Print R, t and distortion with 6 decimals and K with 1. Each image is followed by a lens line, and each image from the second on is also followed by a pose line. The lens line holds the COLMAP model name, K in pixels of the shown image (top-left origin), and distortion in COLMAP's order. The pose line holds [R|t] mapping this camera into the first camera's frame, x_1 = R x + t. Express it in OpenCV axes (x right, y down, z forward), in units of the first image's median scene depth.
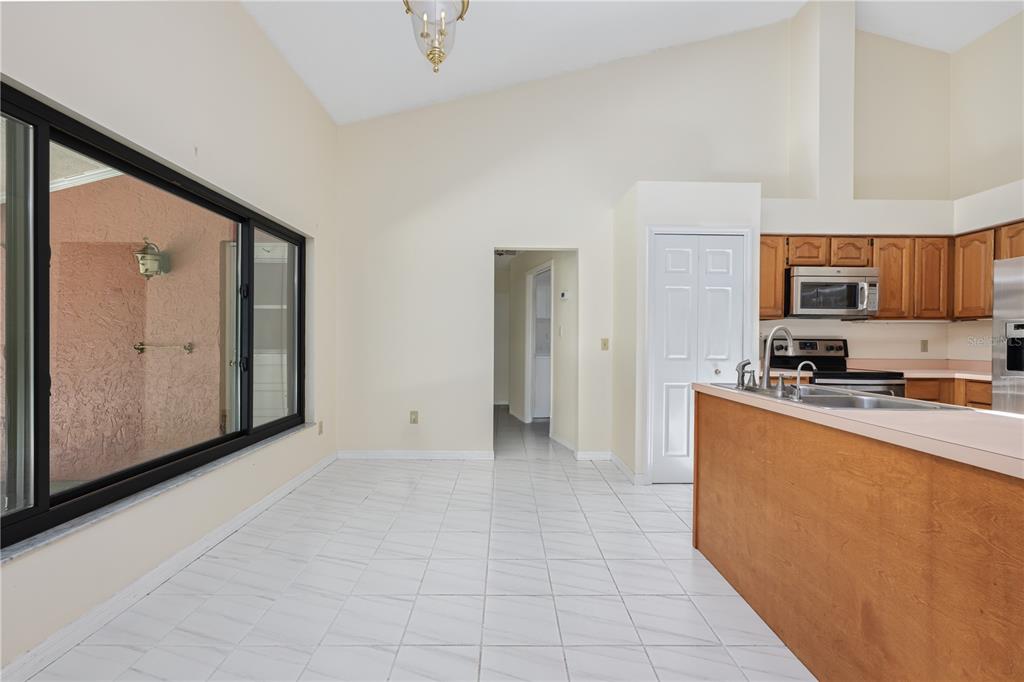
lens RADIAL K [[411.7, 0, 507.1], [0, 411.7, 341.4], [0, 0, 1]] dist [-0.001458, -0.001564]
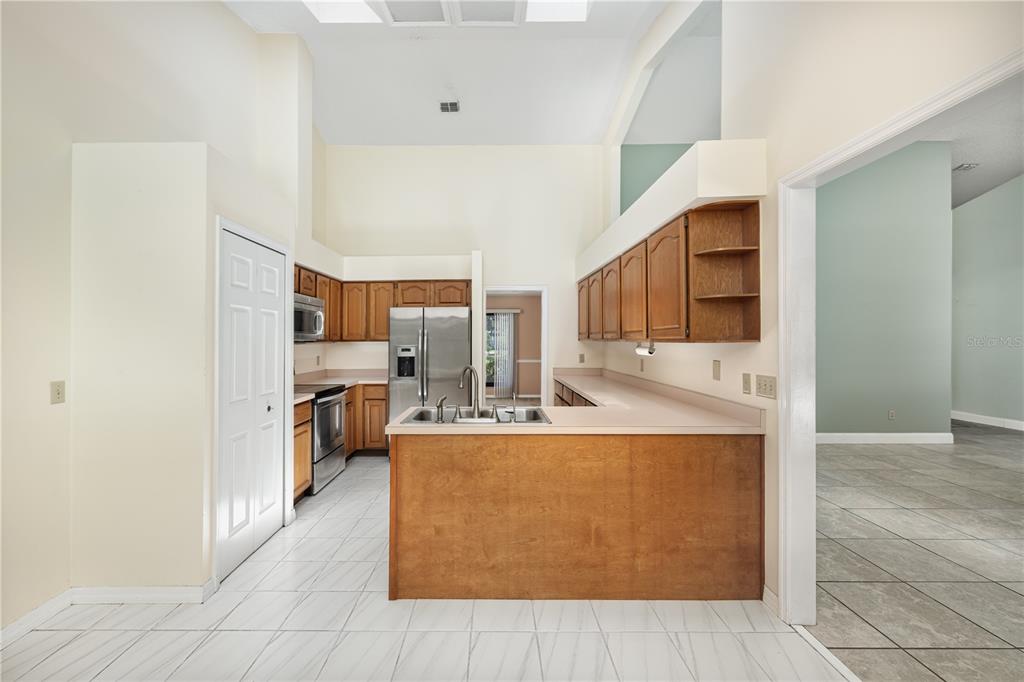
lens RADIAL K [[411.7, 0, 497.2], [0, 411.7, 336.4], [0, 0, 1]] dist [-0.001458, -0.001564]
pose [[0.009234, 0.002401, 0.999954, -0.307272], [0.007021, 0.999972, -0.002466, -0.064330], [-0.999933, 0.007044, 0.009217, 0.469465]]
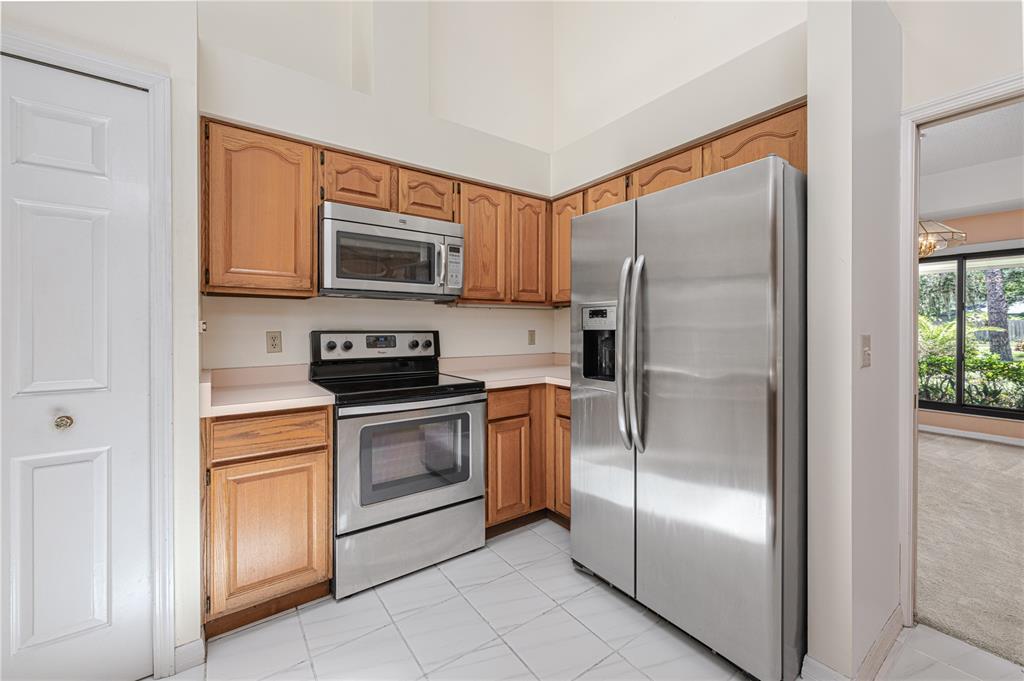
lens RADIAL K [[411.3, 0, 509.6], [0, 411.3, 325.9], [0, 0, 1]] dist [-0.000617, 0.000357]
pose [[0.819666, -0.005783, 0.572813, 0.574327], [0.008175, 0.999965, -0.001603, -0.011727], [-0.572784, 0.005997, 0.819685, 0.399961]]
